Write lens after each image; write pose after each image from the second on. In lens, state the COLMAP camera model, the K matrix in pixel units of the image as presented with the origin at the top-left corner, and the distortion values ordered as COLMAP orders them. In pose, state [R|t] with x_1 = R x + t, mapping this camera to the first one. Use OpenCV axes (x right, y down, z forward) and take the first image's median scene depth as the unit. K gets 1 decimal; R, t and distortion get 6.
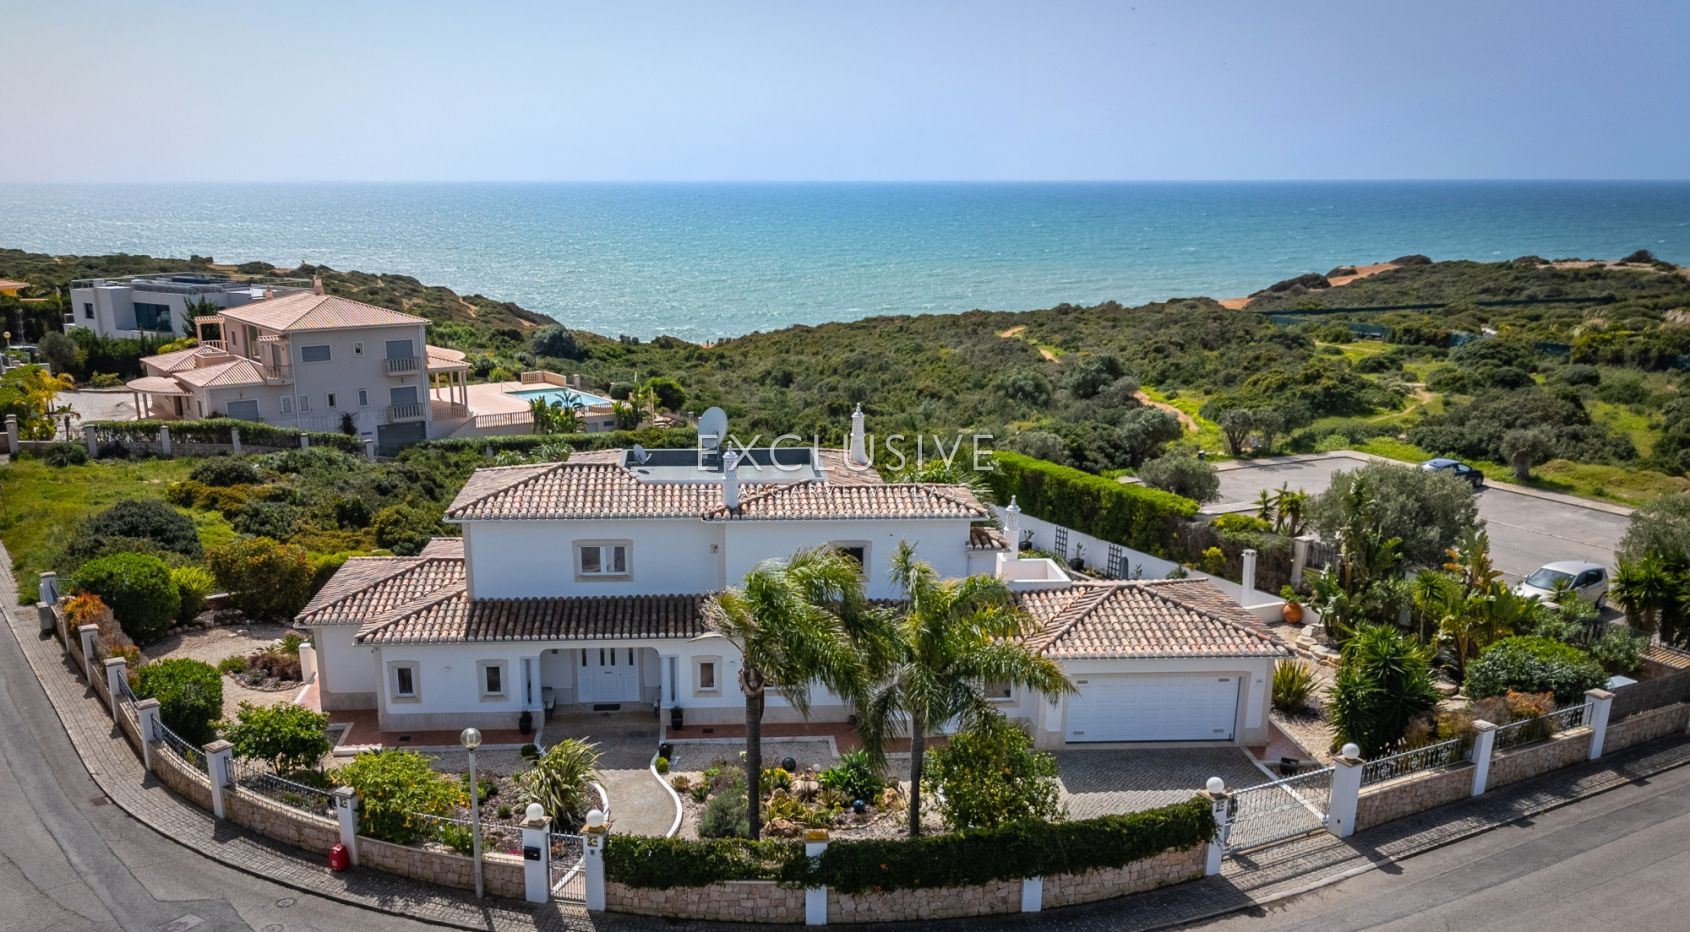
lens RADIAL K [[1313.2, 0, 751.0], [0, 1313.2, 622.2], [0, 0, 1]] dist [0.040289, -0.000301]
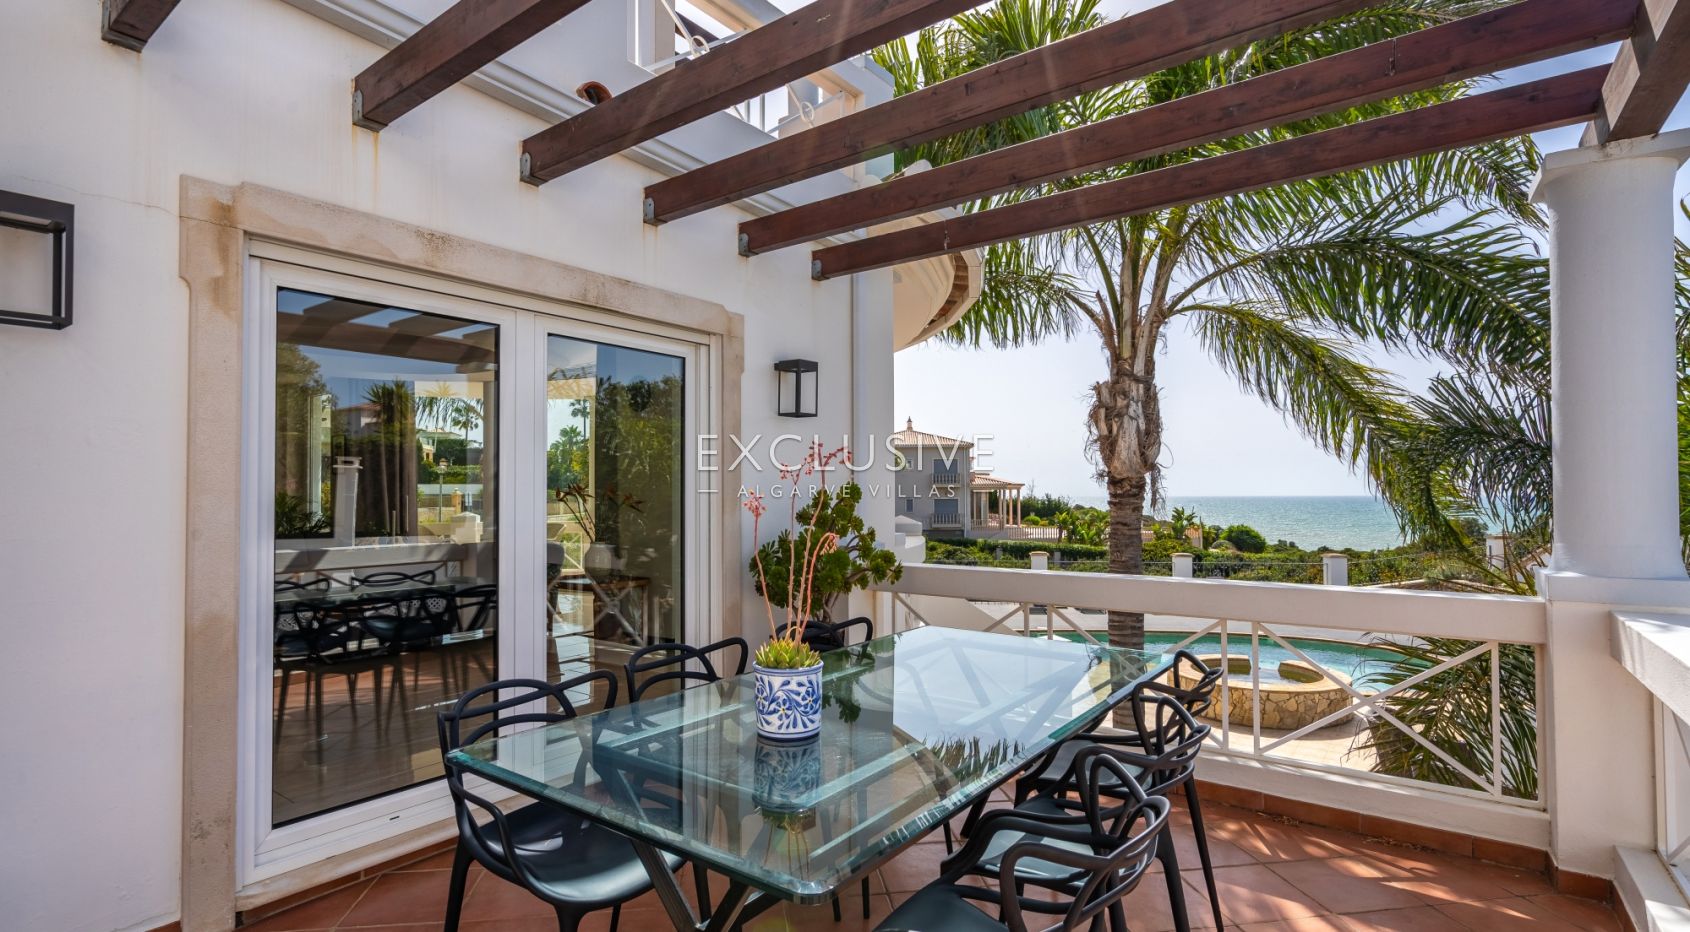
lens RADIAL K [[786.5, 0, 848.8], [0, 786.5, 488.3], [0, 0, 1]] dist [-0.000680, -0.000169]
pose [[0.788659, -0.007686, -0.614783, 0.216266], [-0.188024, 0.949002, -0.253066, 0.002904], [0.585375, 0.315177, 0.746994, 1.083857]]
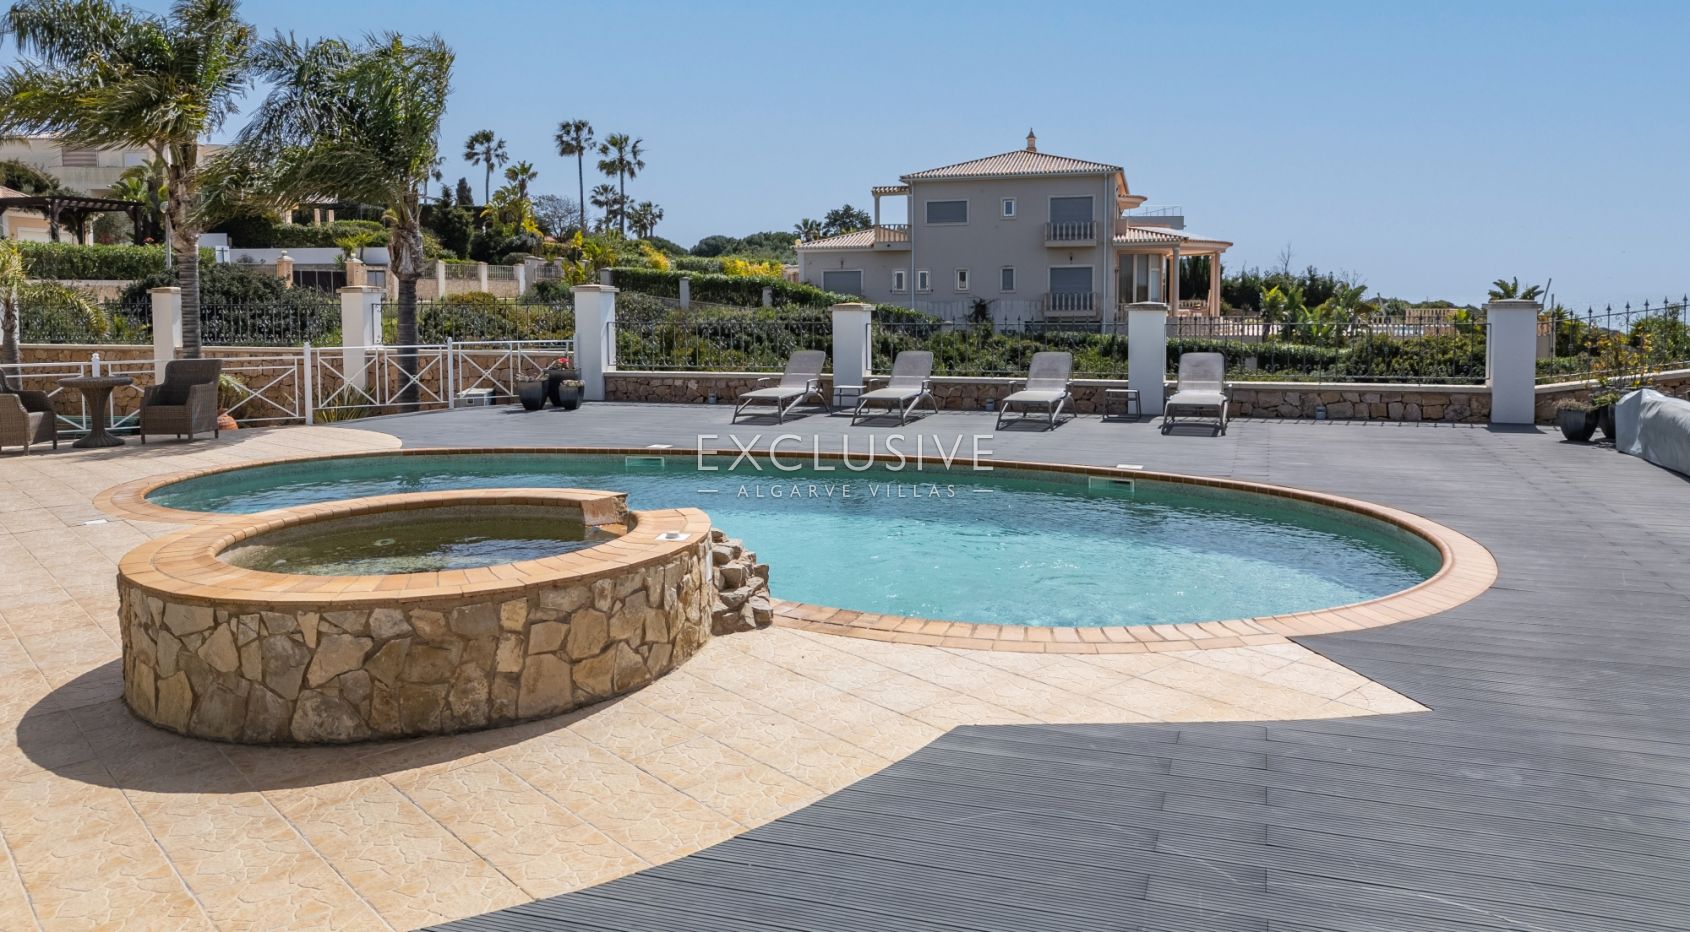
lens RADIAL K [[1182.2, 0, 844.9], [0, 1182.2, 427.0], [0, 0, 1]] dist [0.038731, -0.037633]
pose [[0.651808, 0.080285, -0.754122, 0.284946], [-0.229457, 0.968652, -0.095202, -0.044885], [0.722838, 0.235092, 0.649797, 1.360166]]
